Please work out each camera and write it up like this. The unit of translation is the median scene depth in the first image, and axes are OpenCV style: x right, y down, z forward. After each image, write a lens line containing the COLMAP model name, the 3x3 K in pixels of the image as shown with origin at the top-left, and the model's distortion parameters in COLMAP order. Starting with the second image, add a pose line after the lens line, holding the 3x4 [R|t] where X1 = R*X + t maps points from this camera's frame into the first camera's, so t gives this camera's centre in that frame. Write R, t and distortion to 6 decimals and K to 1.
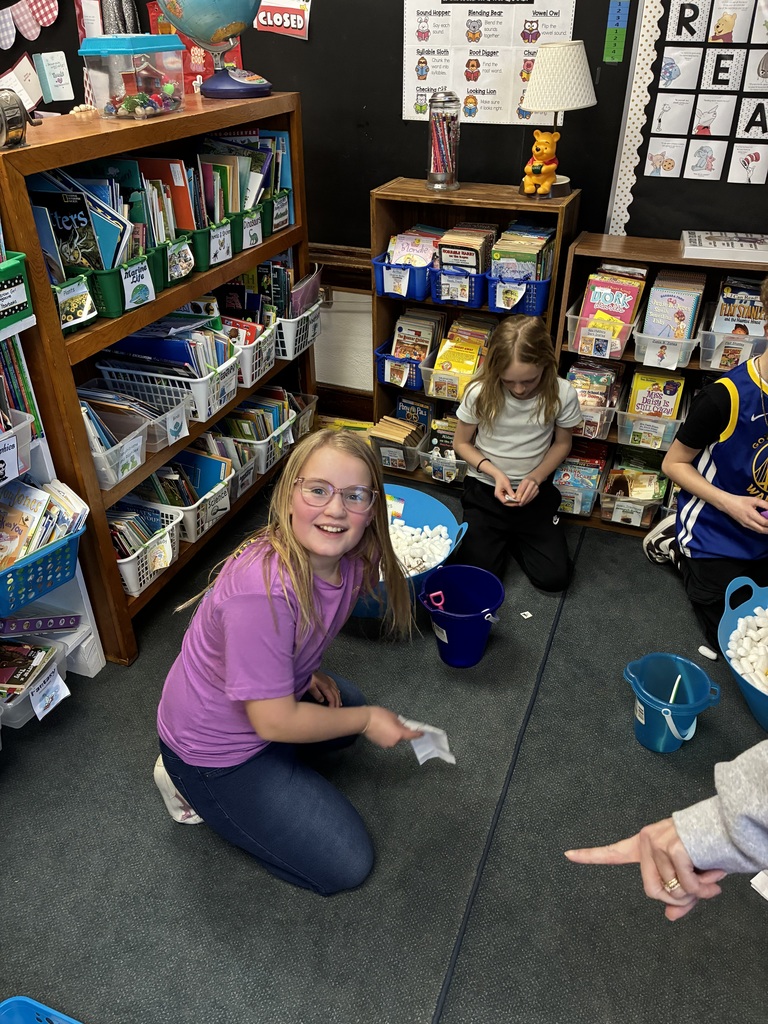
lens RADIAL K [[779.0, 0, 378.8], [0, 779.0, 511.0], [0, 0, 1]] dist [0.075186, -0.105943]
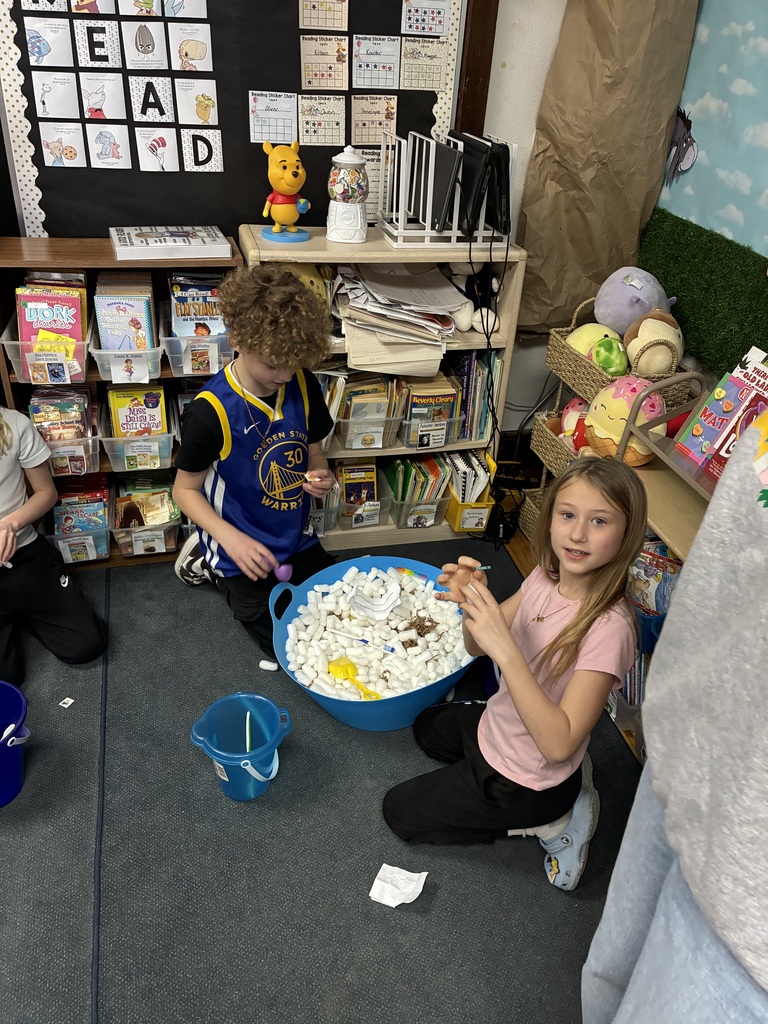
lens RADIAL K [[779.0, 0, 387.5], [0, 779.0, 510.5], [0, 0, 1]] dist [0.075186, -0.105943]
pose [[0.798142, -0.283416, 0.531644, 0.072830], [0.265143, 0.957629, 0.112454, -0.066689], [-0.540989, 0.051208, 0.839469, 0.098847]]
